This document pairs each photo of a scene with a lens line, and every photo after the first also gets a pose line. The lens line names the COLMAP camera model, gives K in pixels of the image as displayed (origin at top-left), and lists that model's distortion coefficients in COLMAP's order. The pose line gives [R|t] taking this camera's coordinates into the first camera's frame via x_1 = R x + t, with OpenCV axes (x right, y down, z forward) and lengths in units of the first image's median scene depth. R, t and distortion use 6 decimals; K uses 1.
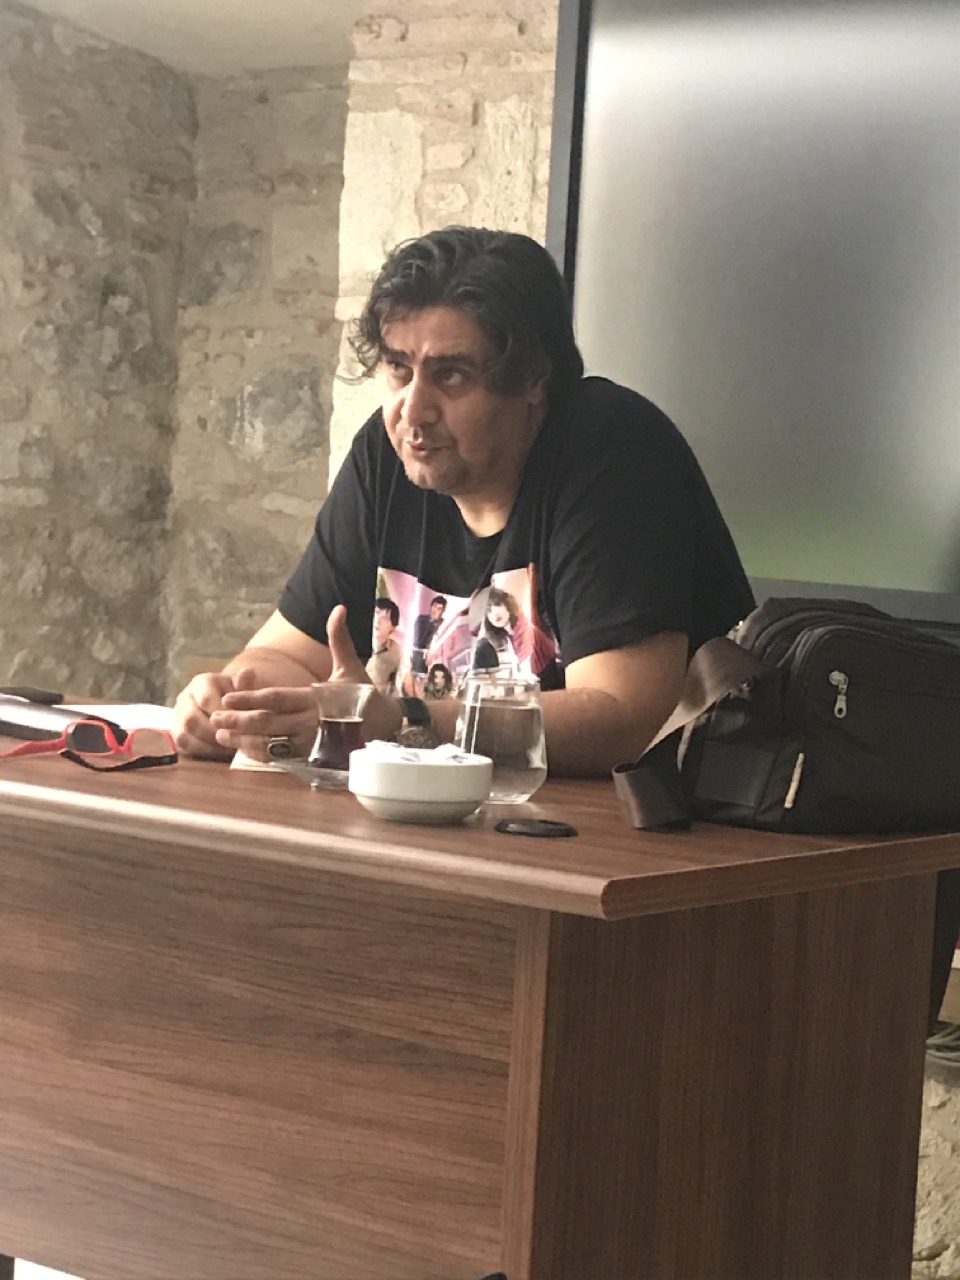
lens RADIAL K [[2914.2, 0, 500.5], [0, 2914.2, 667.8], [0, 0, 1]] dist [0.212214, 0.000000]
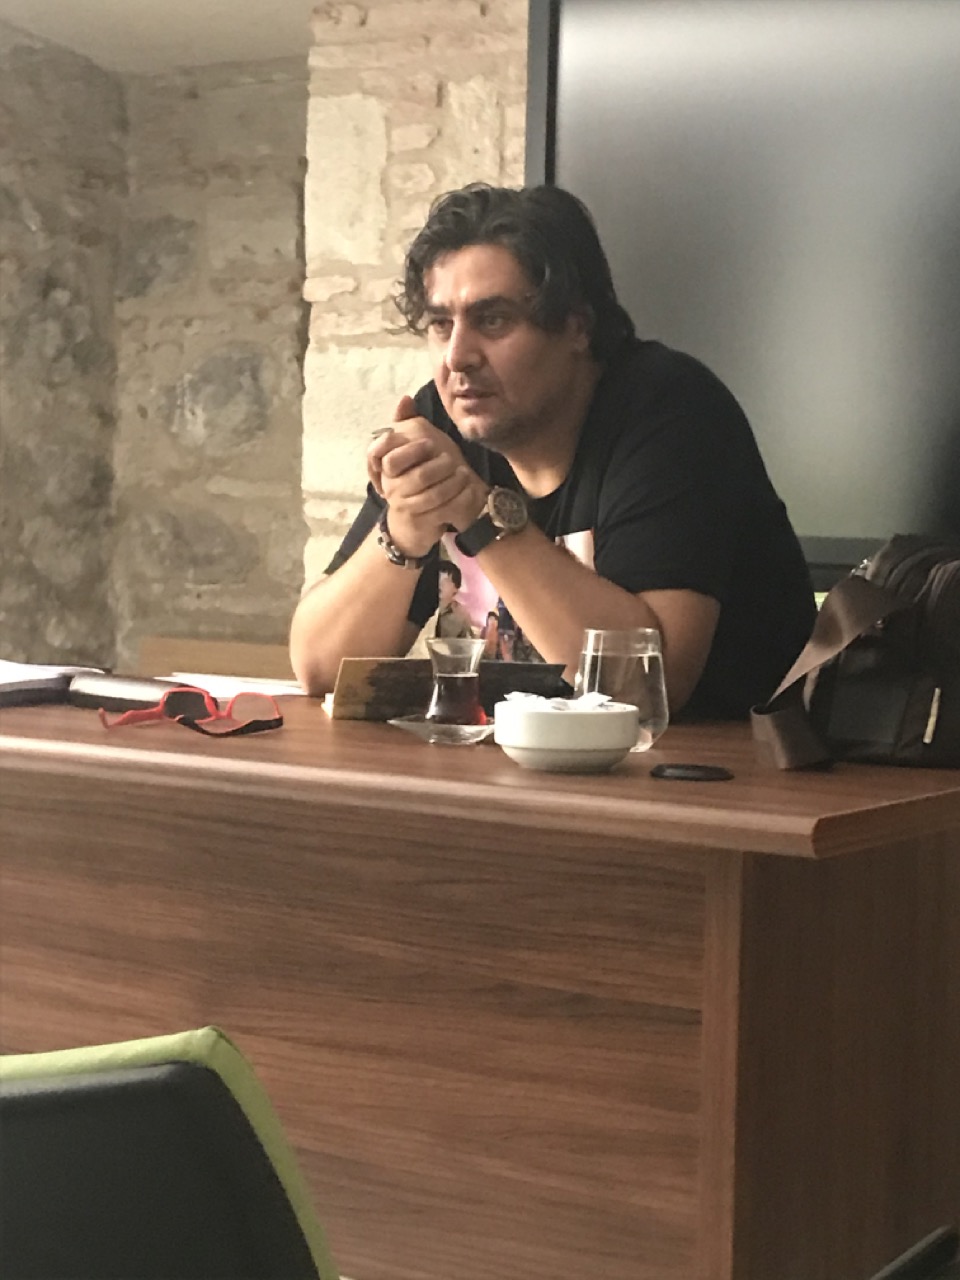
lens RADIAL K [[2672.5, 0, 466.9], [0, 2672.5, 648.0], [0, 0, 1]] dist [0.220313, 0.000000]
pose [[0.996244, -0.037402, 0.078091, -0.121619], [0.037618, 0.999291, -0.001292, 0.009935], [-0.077988, 0.004225, 0.996945, 0.087964]]
